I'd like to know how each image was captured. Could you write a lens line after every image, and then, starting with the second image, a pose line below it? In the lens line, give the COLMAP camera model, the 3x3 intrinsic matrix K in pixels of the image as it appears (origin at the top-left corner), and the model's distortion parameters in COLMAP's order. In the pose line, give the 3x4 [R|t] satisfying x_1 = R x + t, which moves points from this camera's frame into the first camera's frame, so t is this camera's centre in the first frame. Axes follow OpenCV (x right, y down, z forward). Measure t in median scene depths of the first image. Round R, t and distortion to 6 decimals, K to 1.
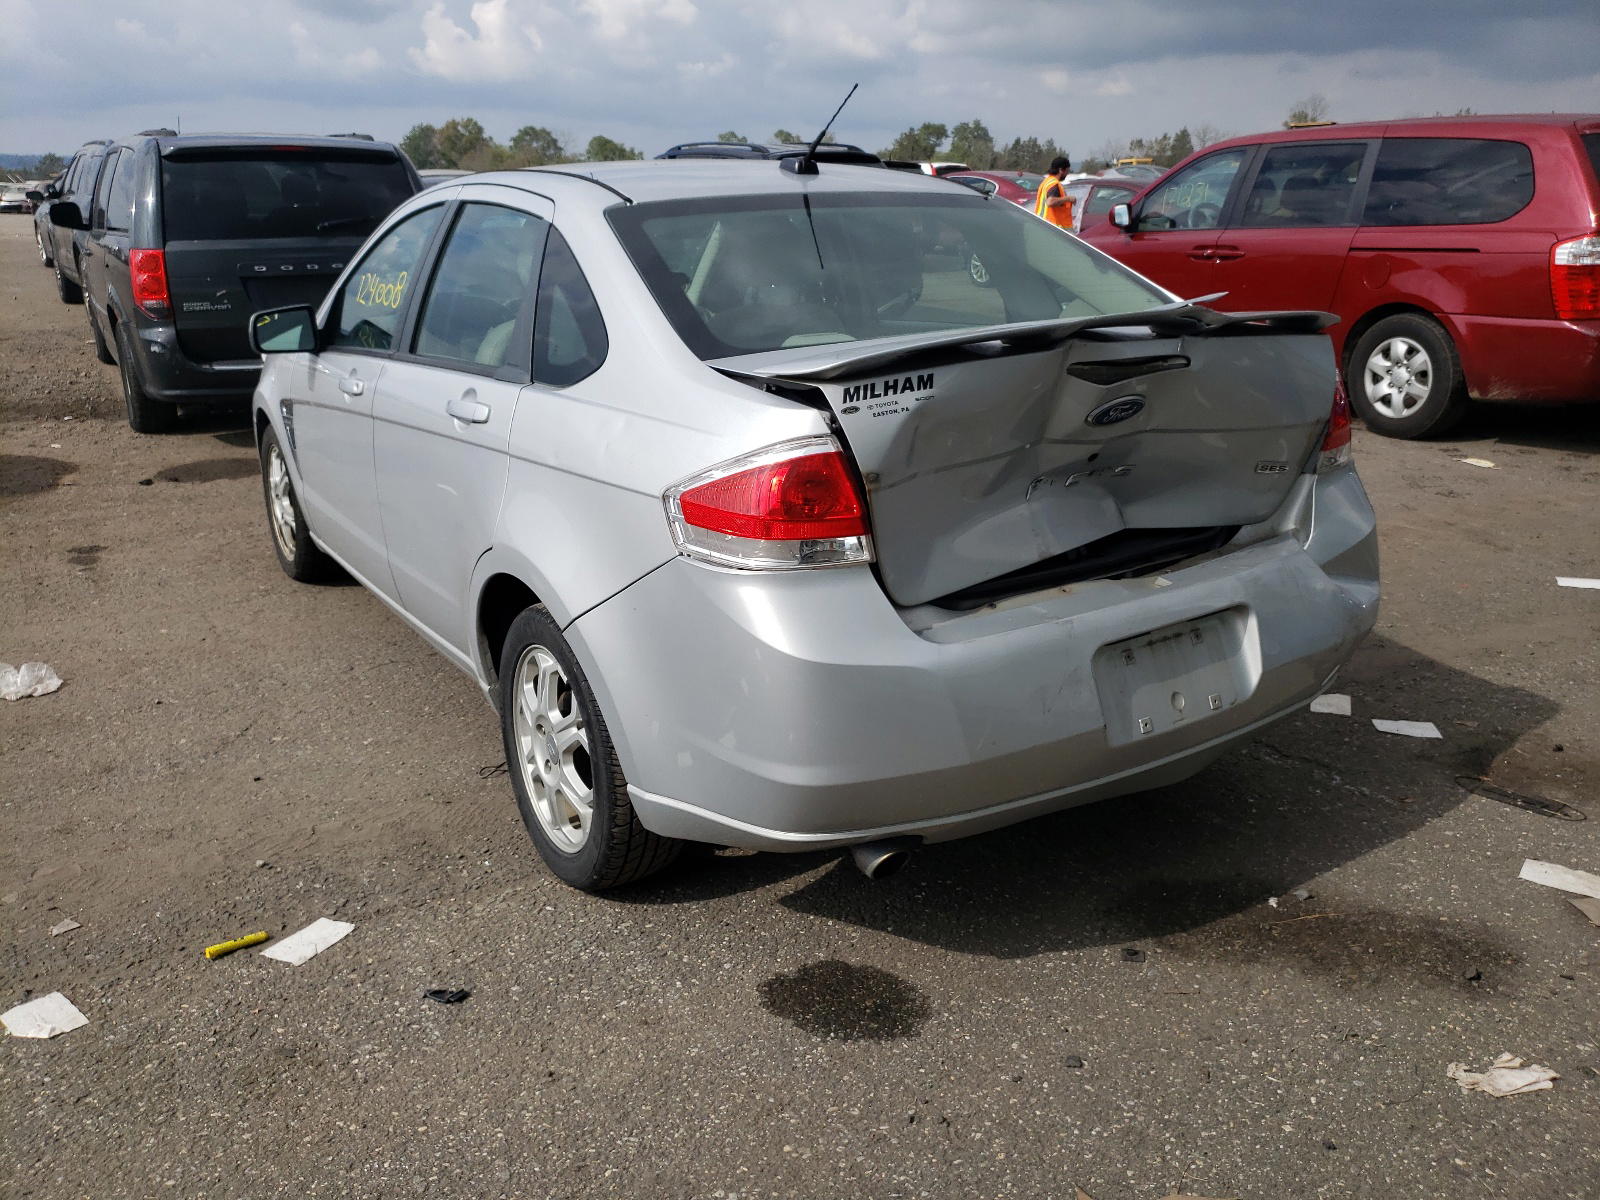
lens RADIAL K [[1266.9, 0, 791.5], [0, 1266.9, 600.6], [0, 0, 1]] dist [-0.005060, 0.047660]
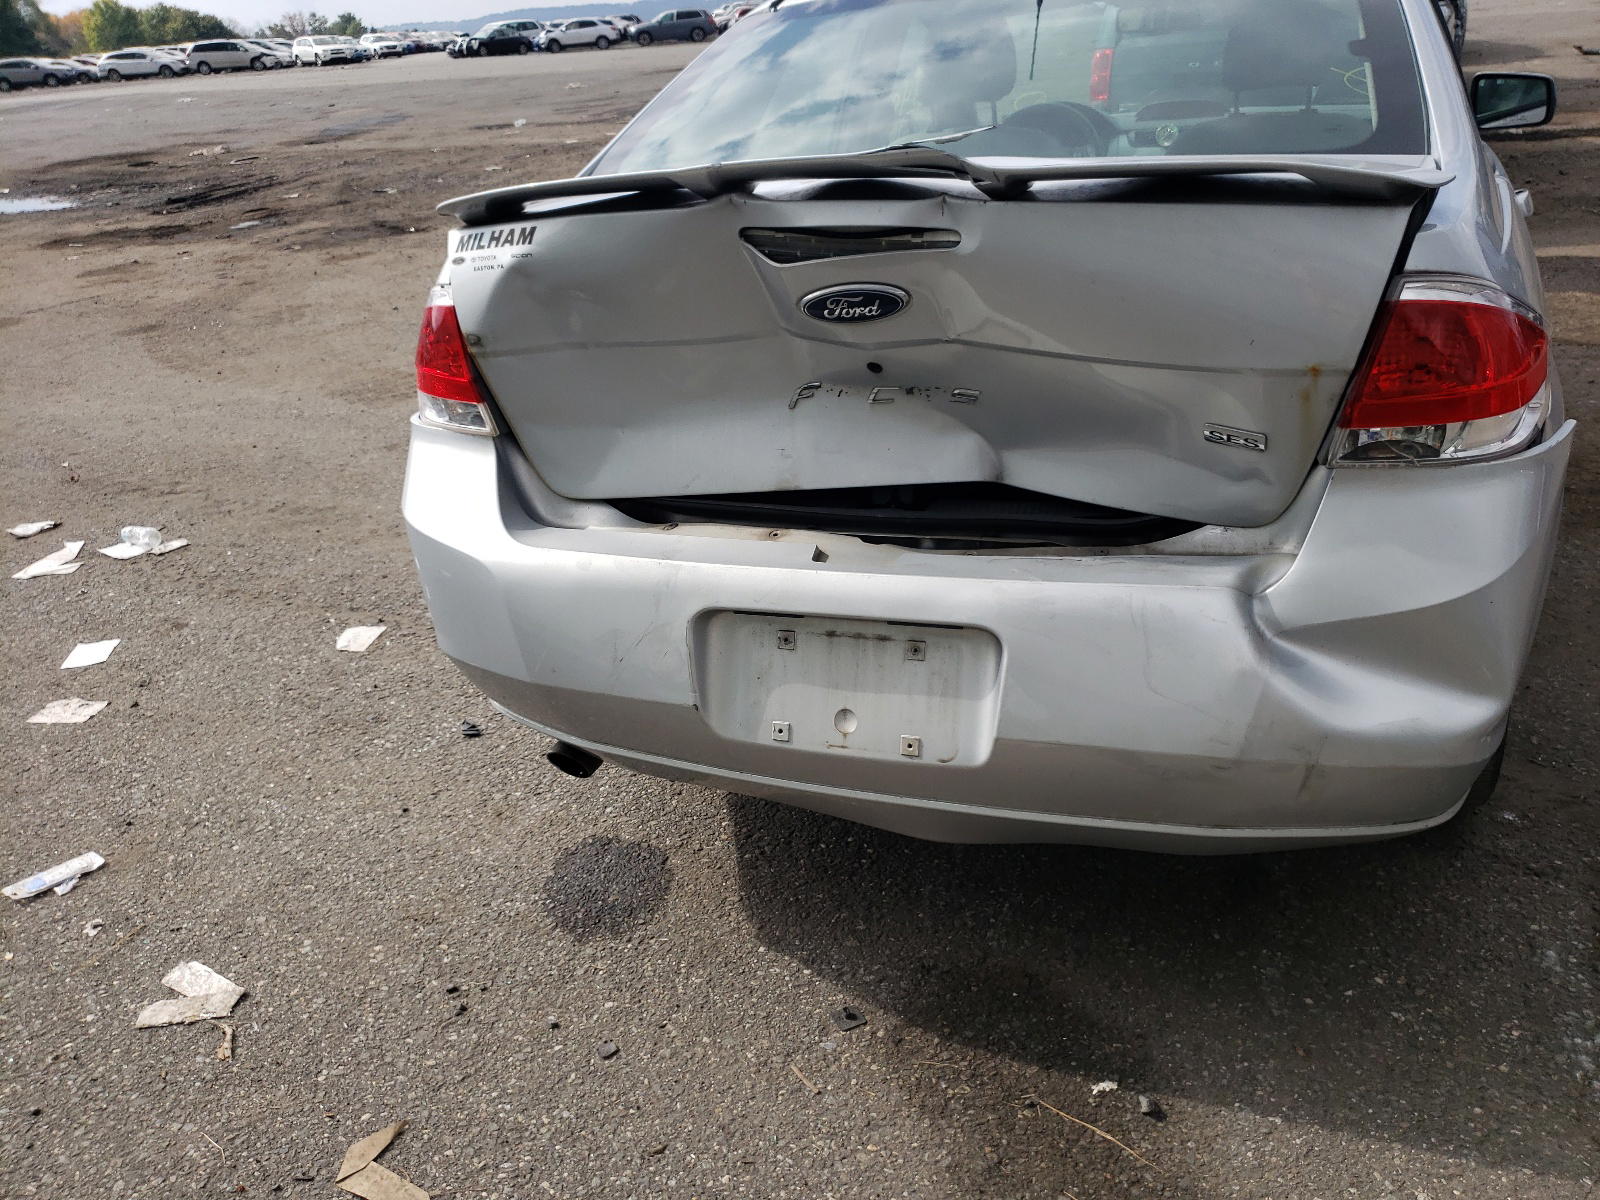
lens RADIAL K [[1248.0, 0, 825.1], [0, 1248.0, 626.3], [0, 0, 1]] dist [0.014161, -0.005614]
pose [[0.588316, 0.315485, -0.744549, 0.843732], [-0.183094, 0.948811, 0.257361, -0.160496], [0.787630, -0.015088, 0.615964, 0.579019]]
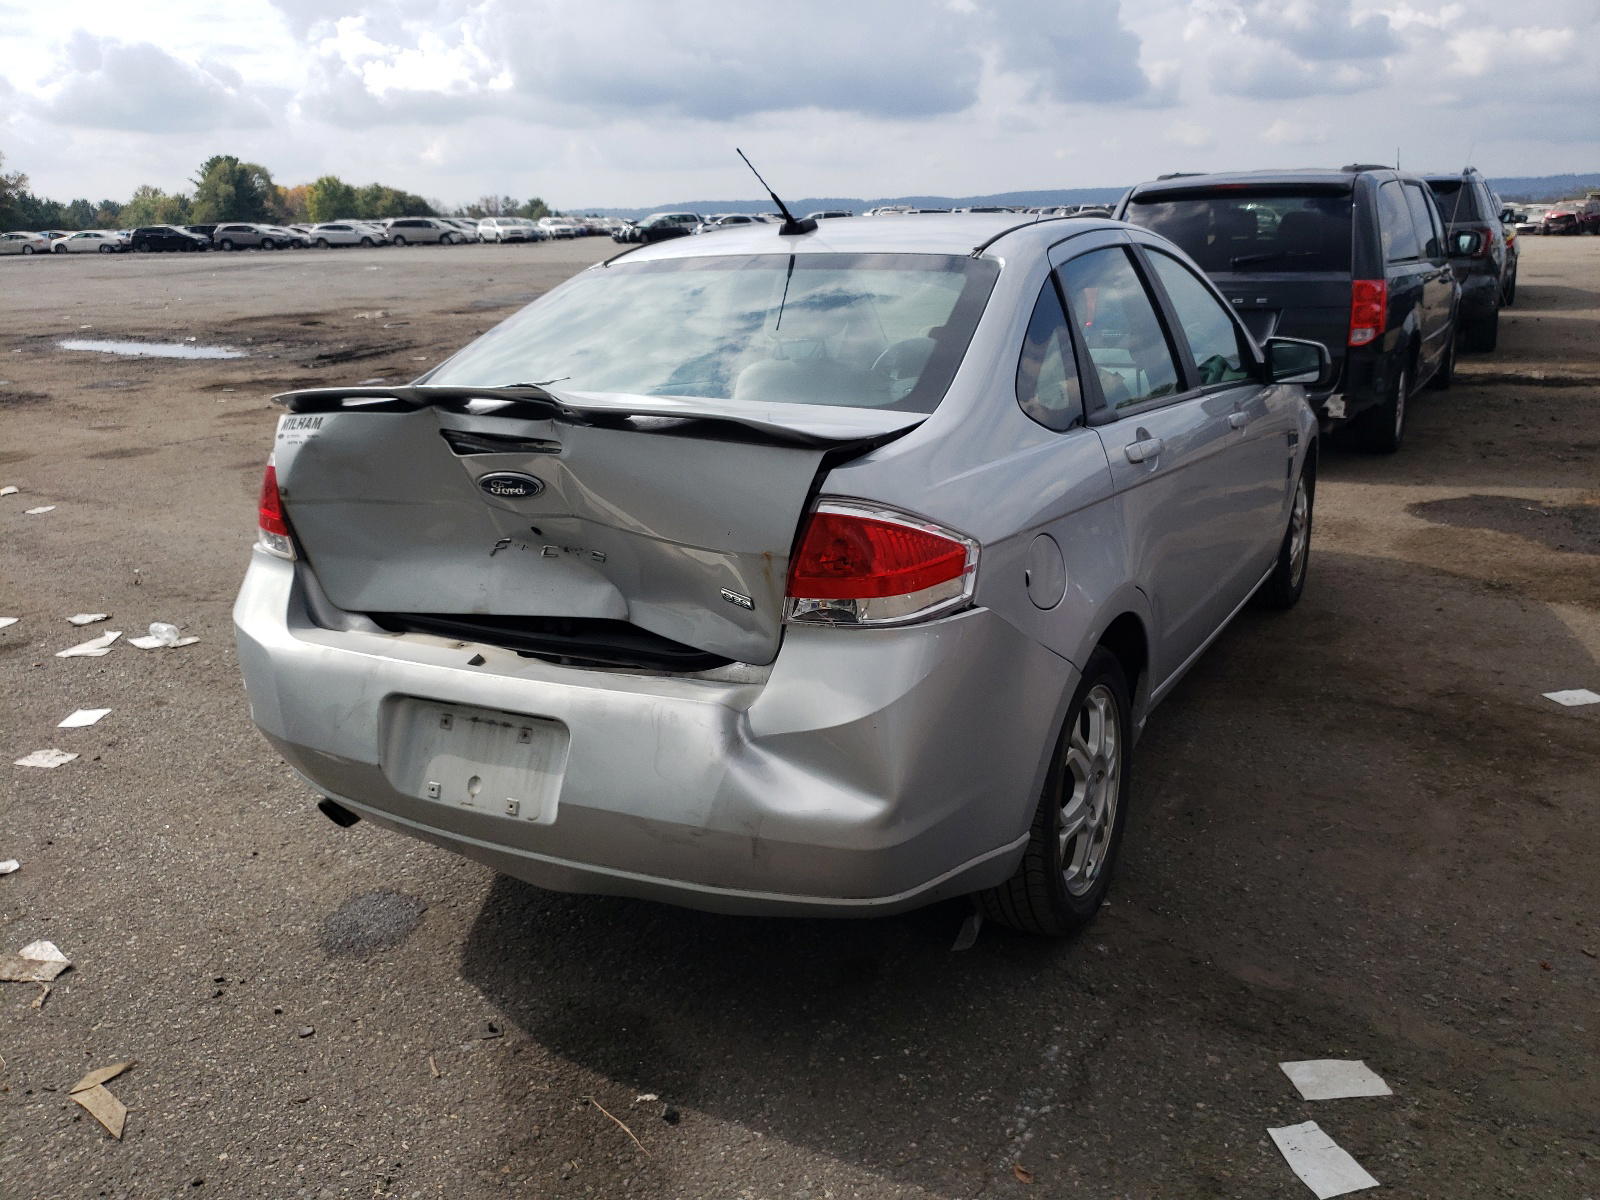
lens RADIAL K [[1266.9, 0, 791.5], [0, 1266.9, 600.6], [0, 0, 1]] dist [-0.005060, 0.047660]
pose [[0.467429, 0.238941, -0.851127, 1.270888], [-0.249445, 0.959307, 0.132318, -0.258346], [0.848108, 0.150460, 0.508010, 0.719816]]
